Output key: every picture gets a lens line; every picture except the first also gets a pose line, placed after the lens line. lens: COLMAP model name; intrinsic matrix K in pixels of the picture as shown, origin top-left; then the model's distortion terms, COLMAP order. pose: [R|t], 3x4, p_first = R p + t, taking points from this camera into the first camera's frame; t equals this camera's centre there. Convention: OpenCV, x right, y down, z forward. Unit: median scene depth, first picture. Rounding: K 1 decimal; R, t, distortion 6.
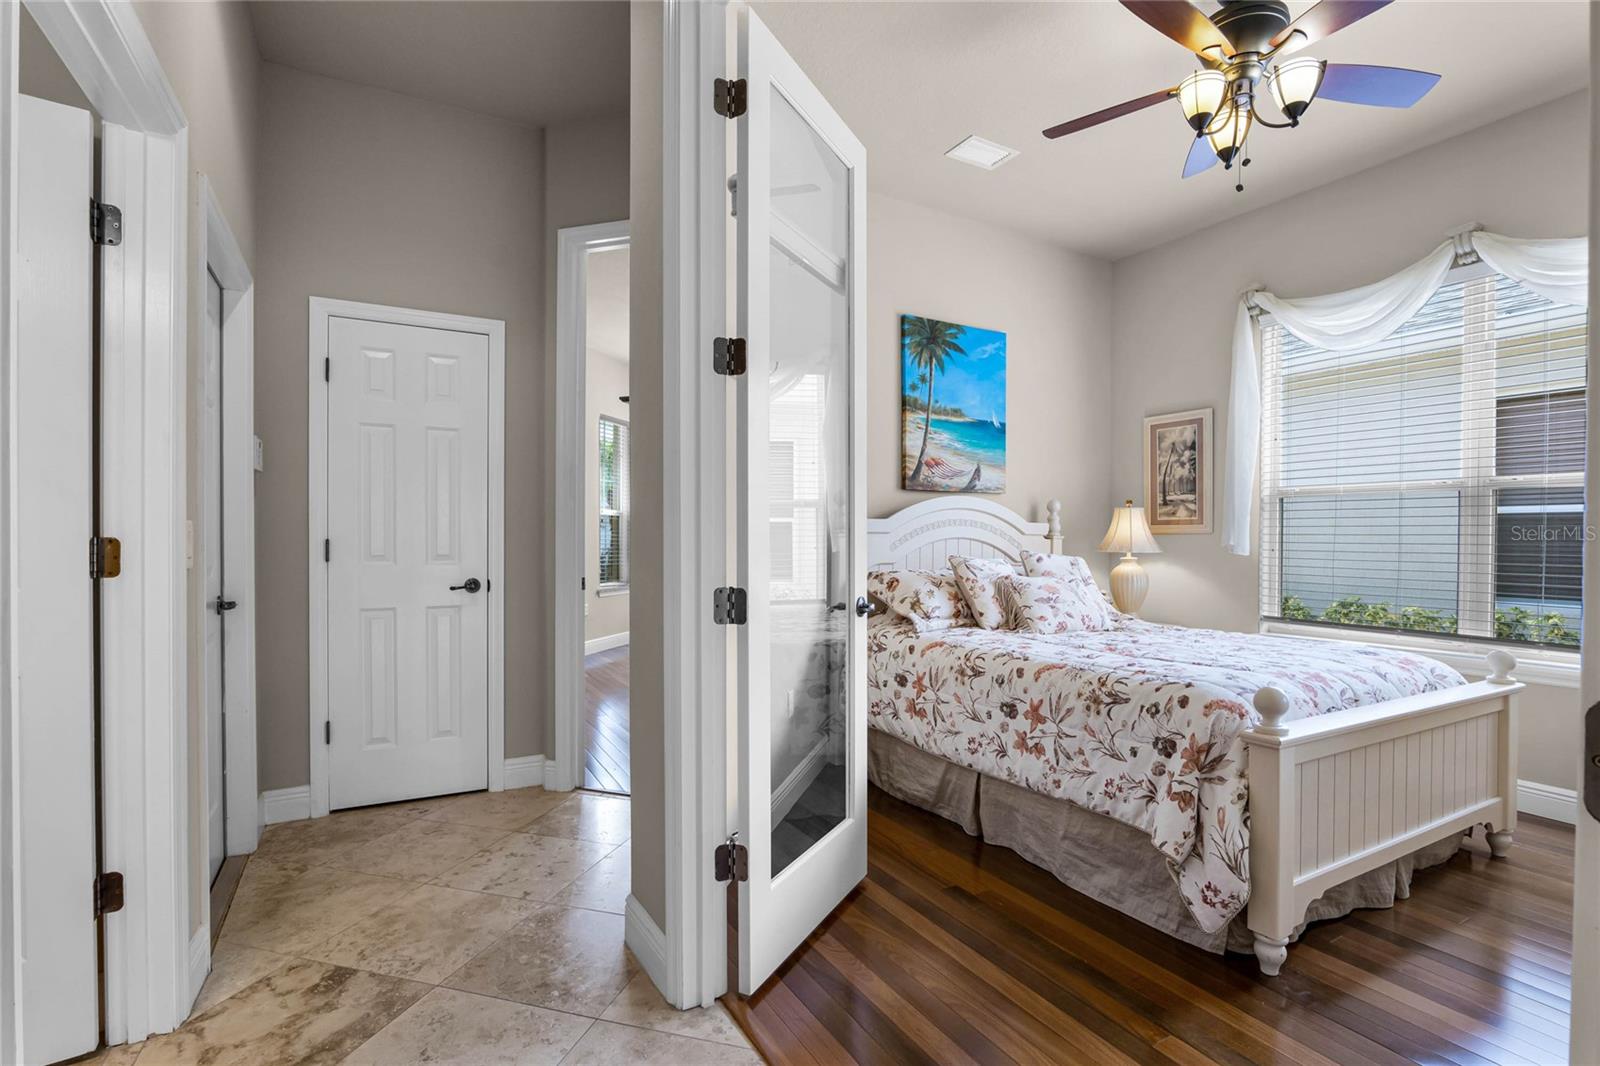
lens RADIAL K [[740.2, 0, 809.1], [0, 740.2, 544.7], [0, 0, 1]] dist [-0.026128, 0.006982]
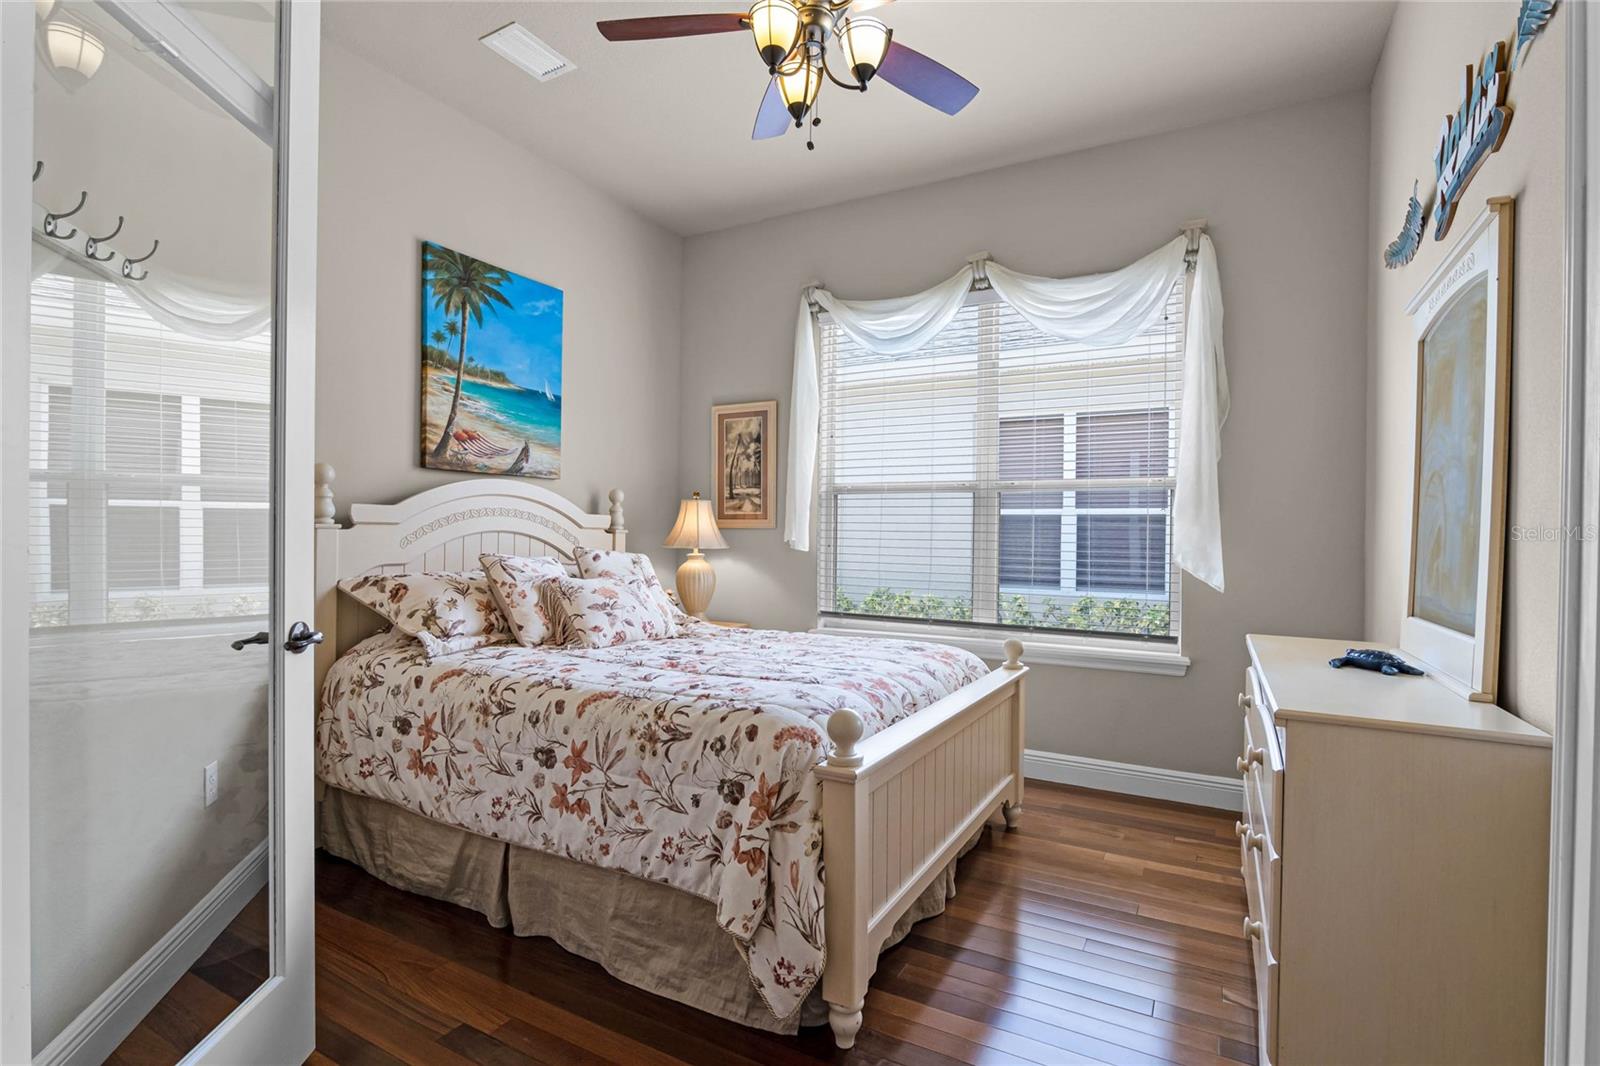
lens RADIAL K [[740.2, 0, 797.4], [0, 740.2, 545.4], [0, 0, 1]] dist [-0.026128, 0.006982]
pose [[0.857959, -0.000800, 0.513717, 0.095784], [-0.003889, 0.999960, 0.008052, -0.002014], [-0.513703, -0.008906, 0.857922, 0.198286]]
